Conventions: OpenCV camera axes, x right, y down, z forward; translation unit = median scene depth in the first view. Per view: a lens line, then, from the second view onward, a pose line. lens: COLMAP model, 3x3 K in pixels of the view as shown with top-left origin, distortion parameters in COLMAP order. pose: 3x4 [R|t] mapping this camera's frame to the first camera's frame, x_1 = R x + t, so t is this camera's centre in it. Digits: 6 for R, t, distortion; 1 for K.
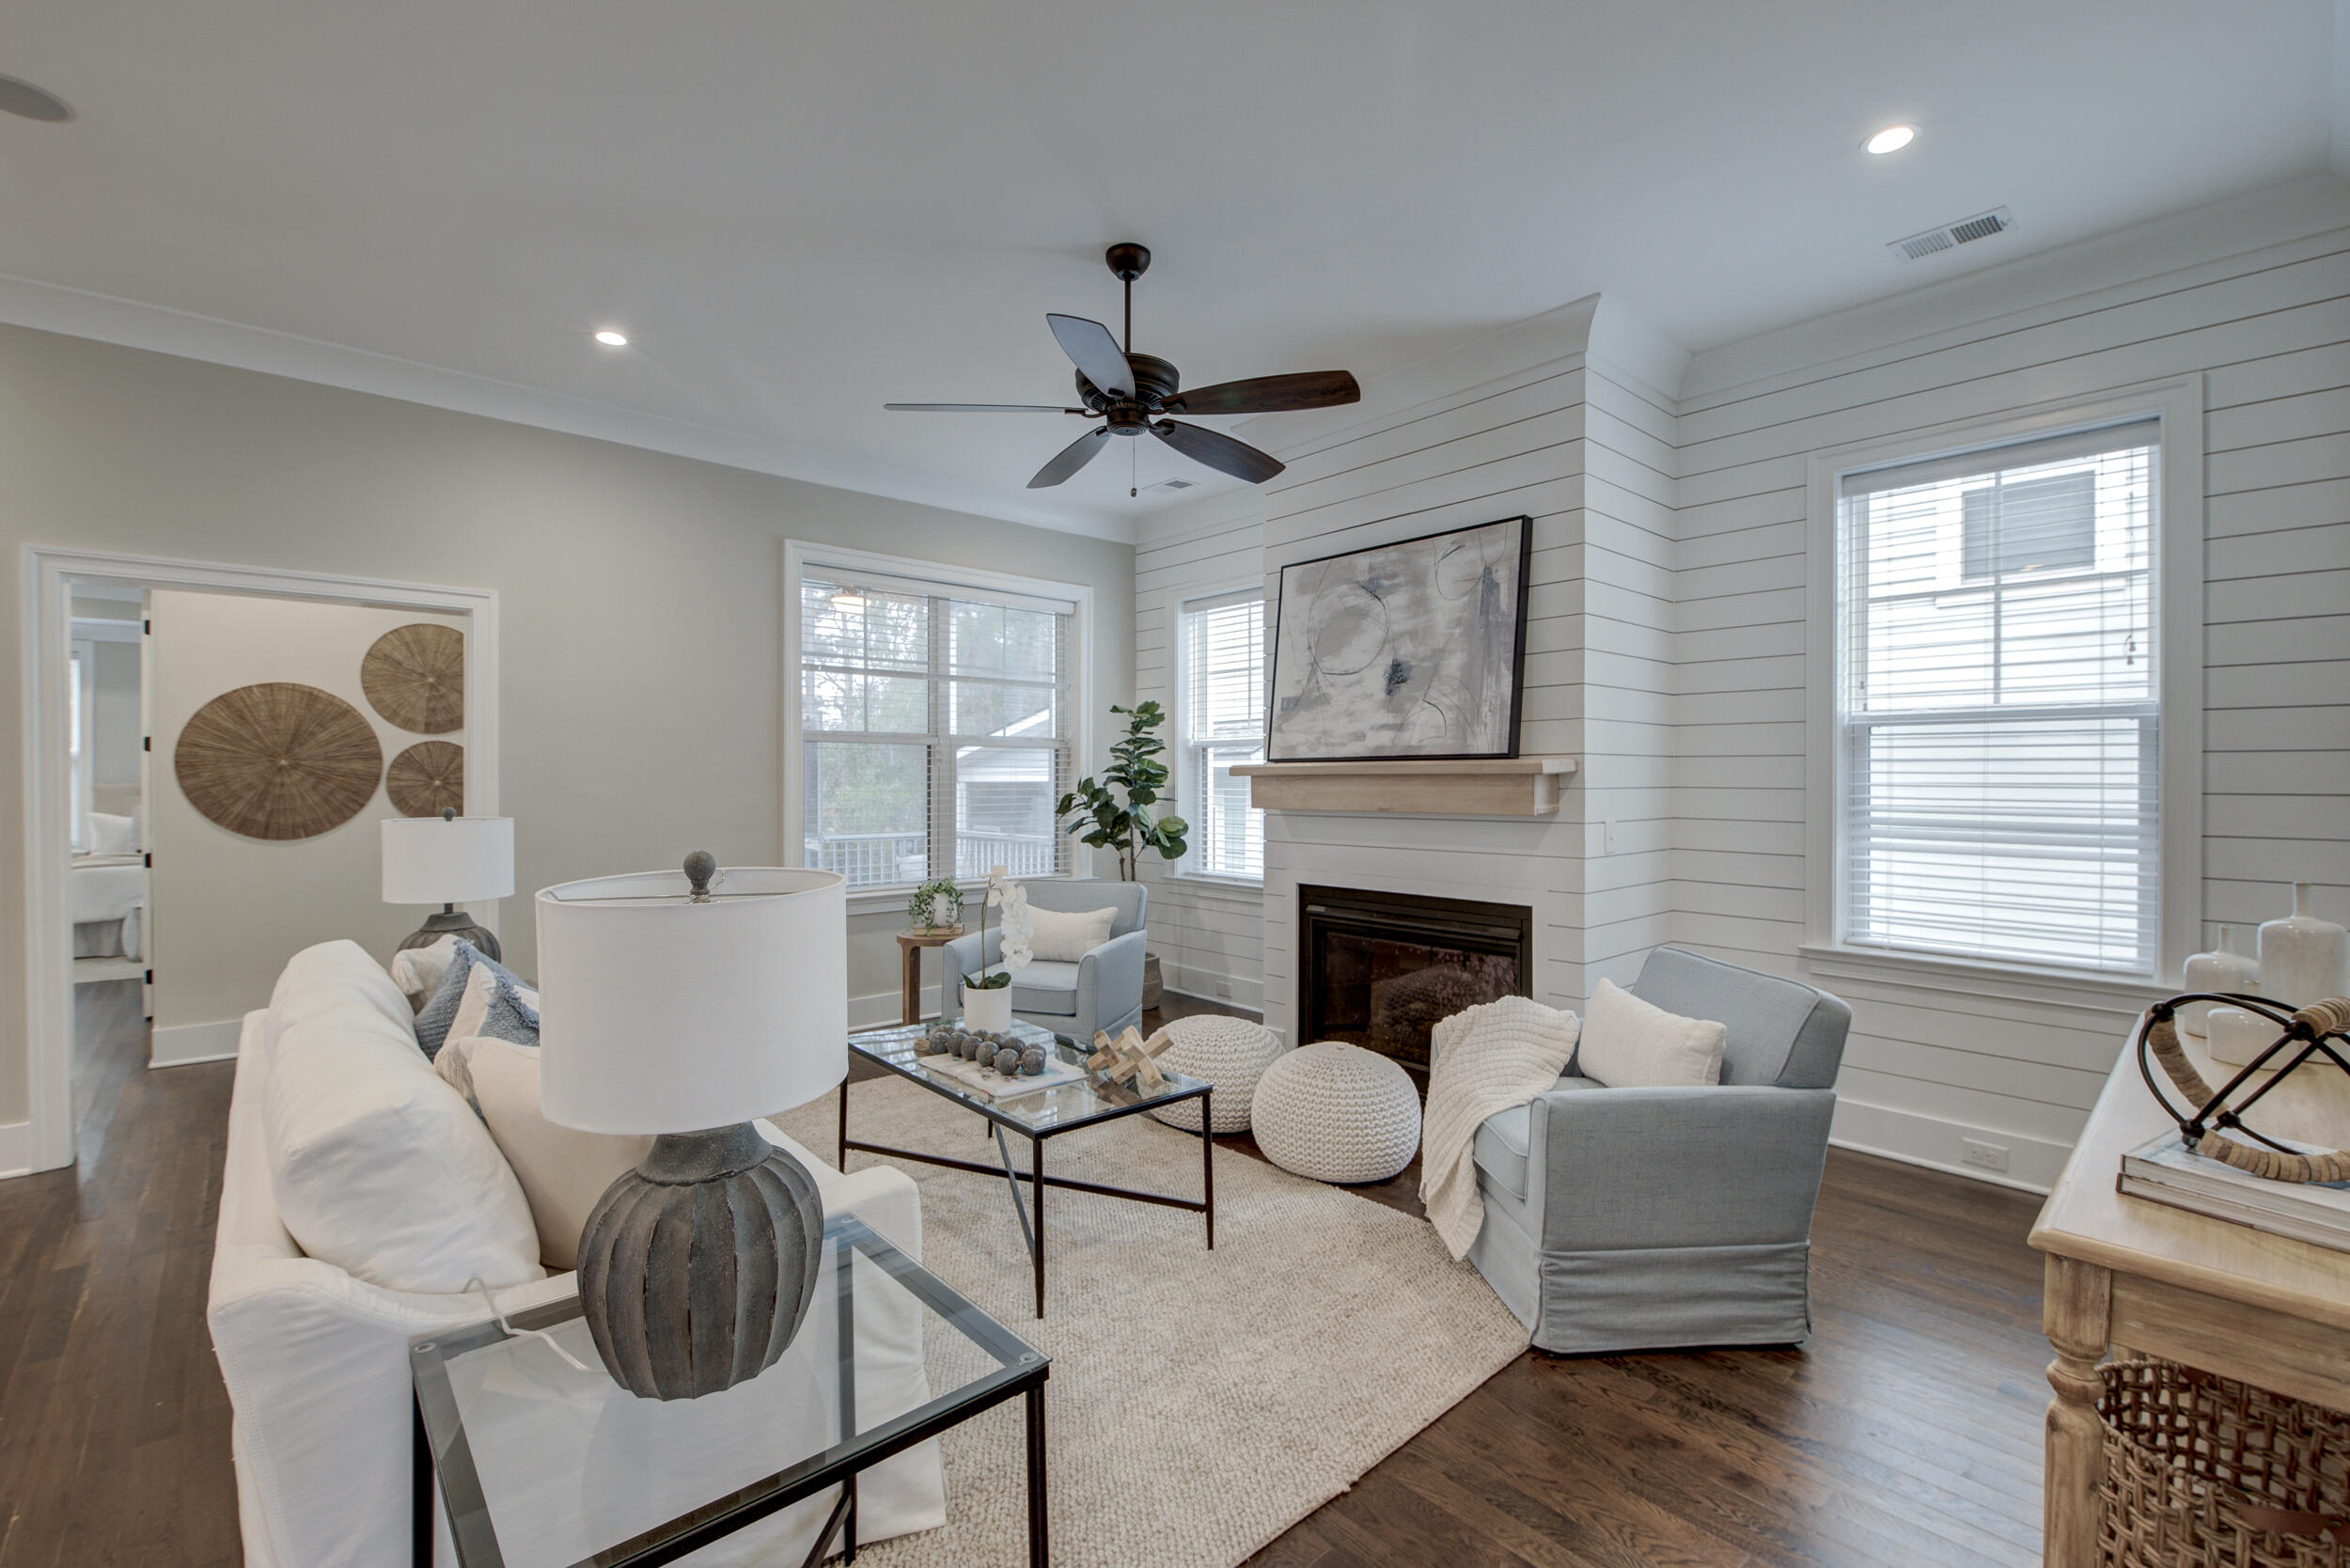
lens RADIAL K [[995.6, 0, 1159.2], [0, 995.6, 781.5], [0, 0, 1]] dist [0.015147, -0.000612]
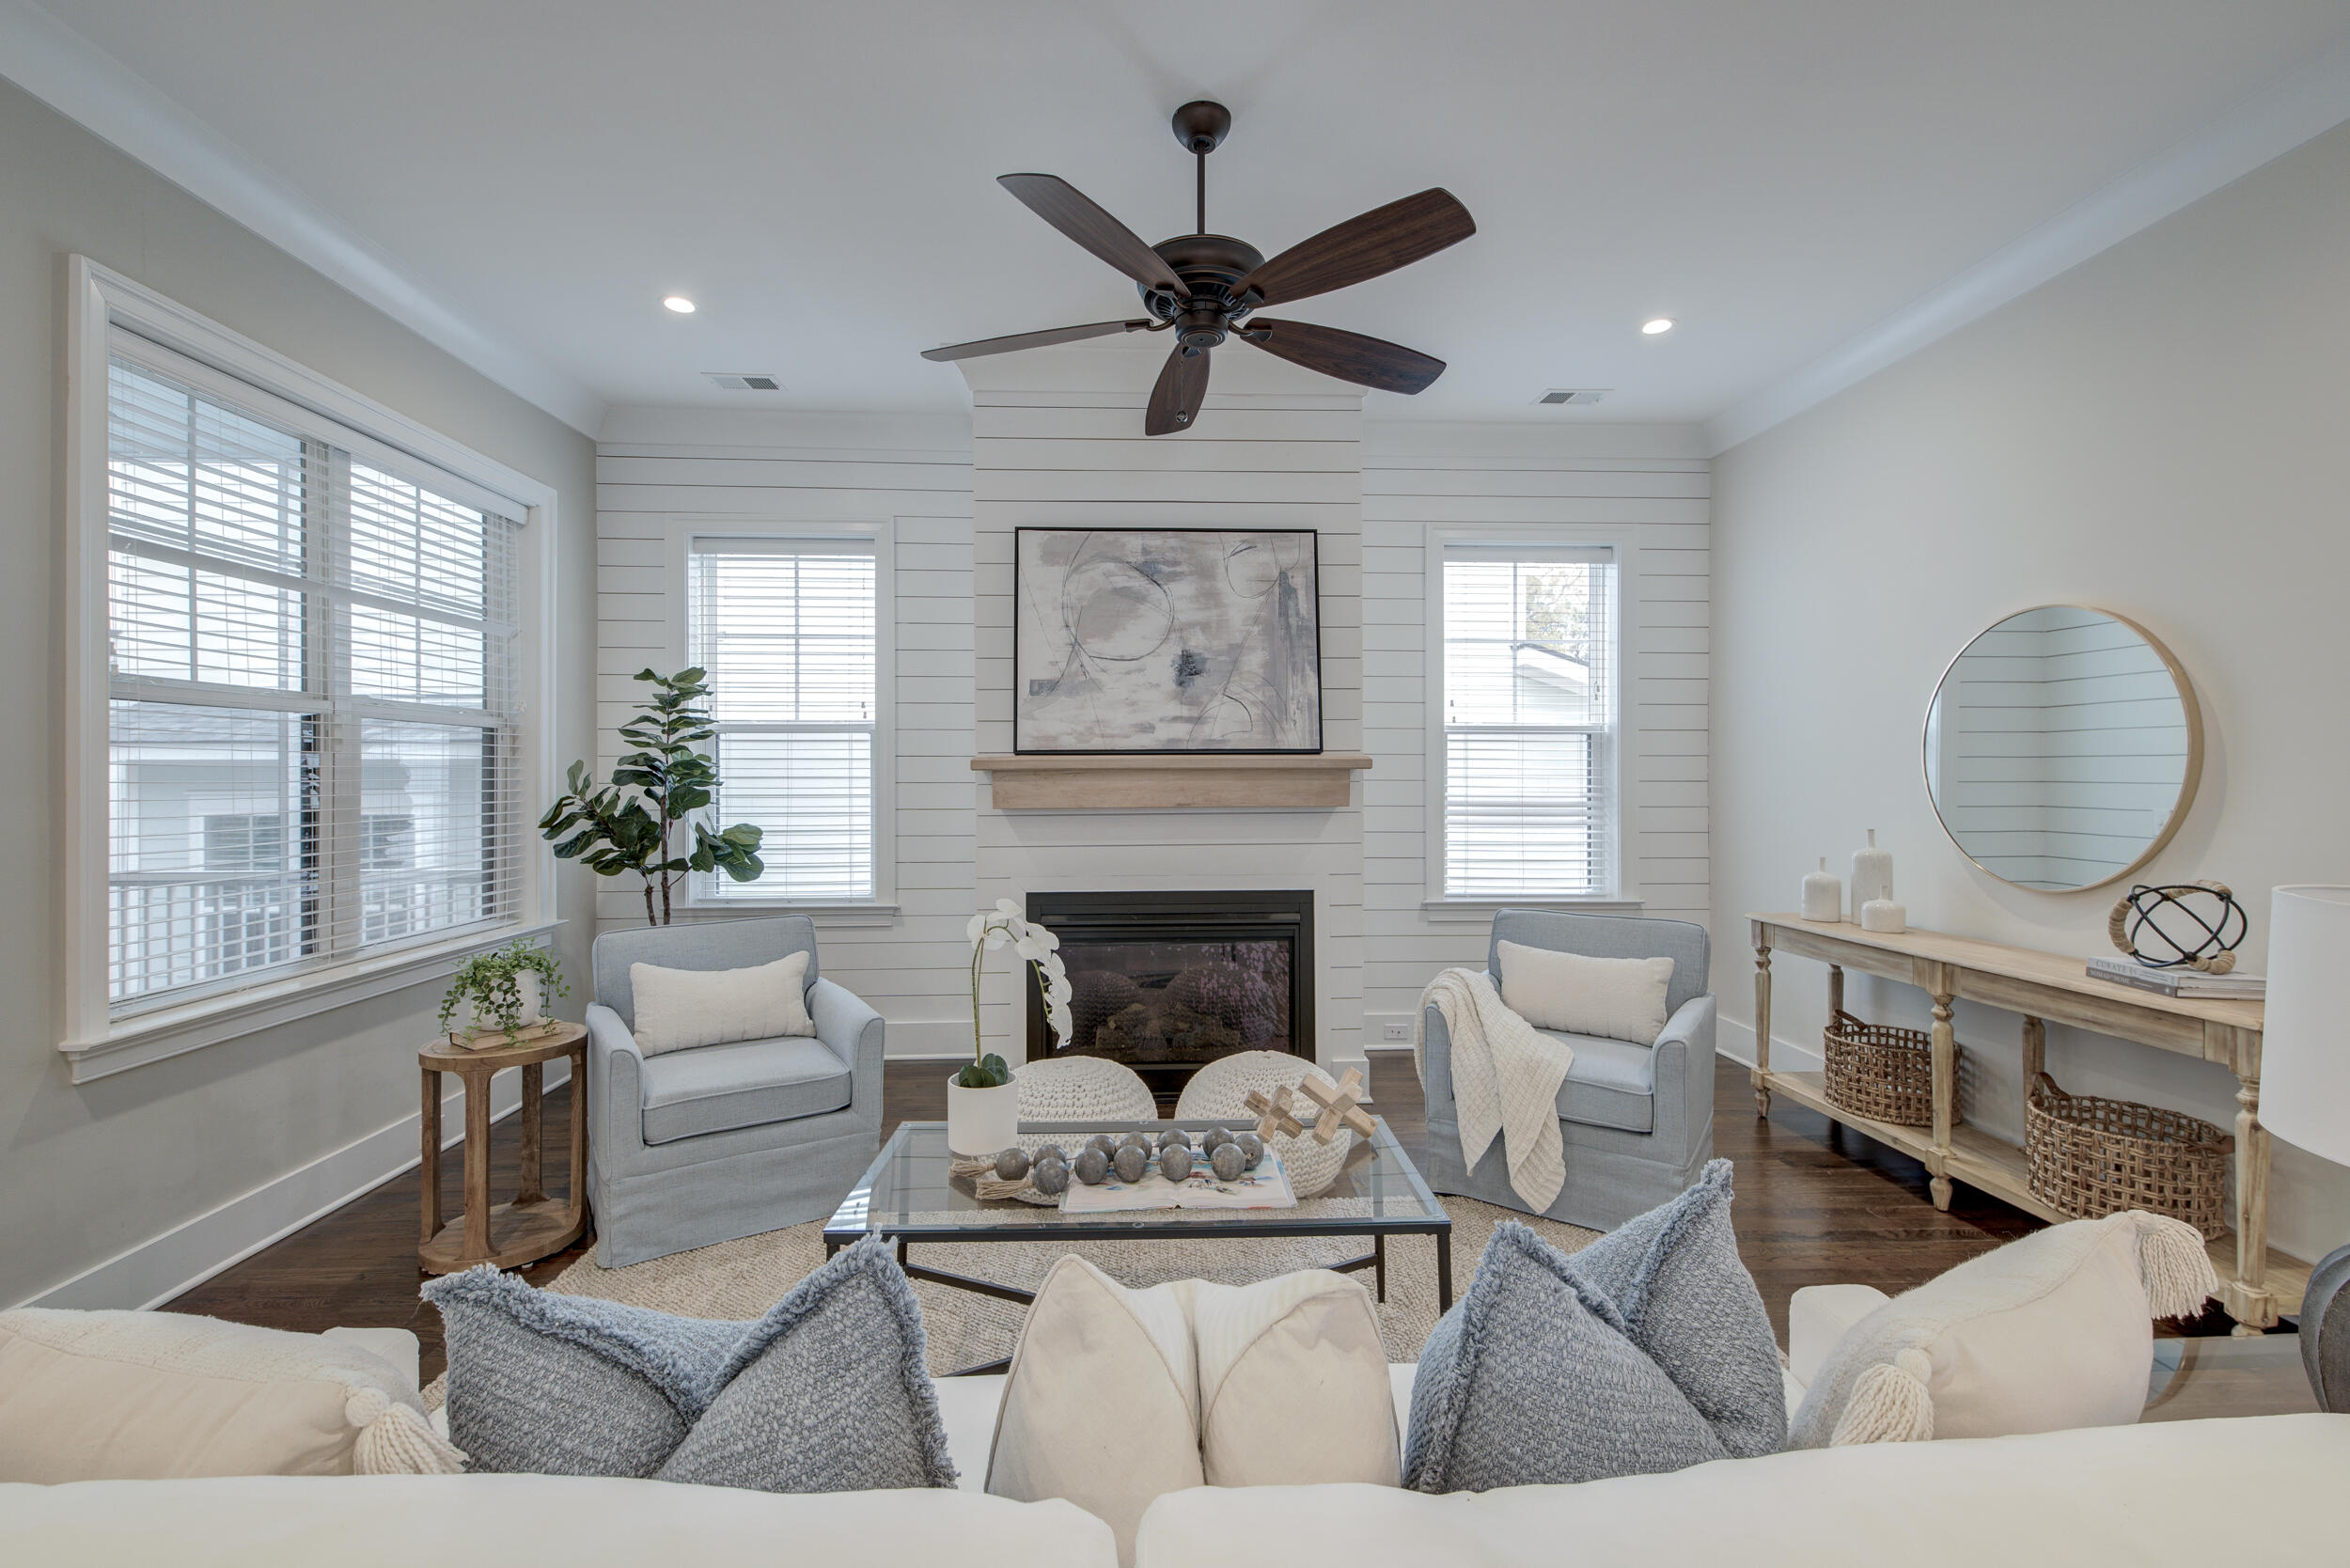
lens RADIAL K [[995.6, 0, 1168.6], [0, 995.6, 775.4], [0, 0, 1]] dist [0.015147, -0.000612]
pose [[0.637473, -0.004502, 0.770460, -0.517510], [0.004157, 0.999988, 0.002404, -0.003022], [-0.770462, 0.001671, 0.637484, 0.393971]]
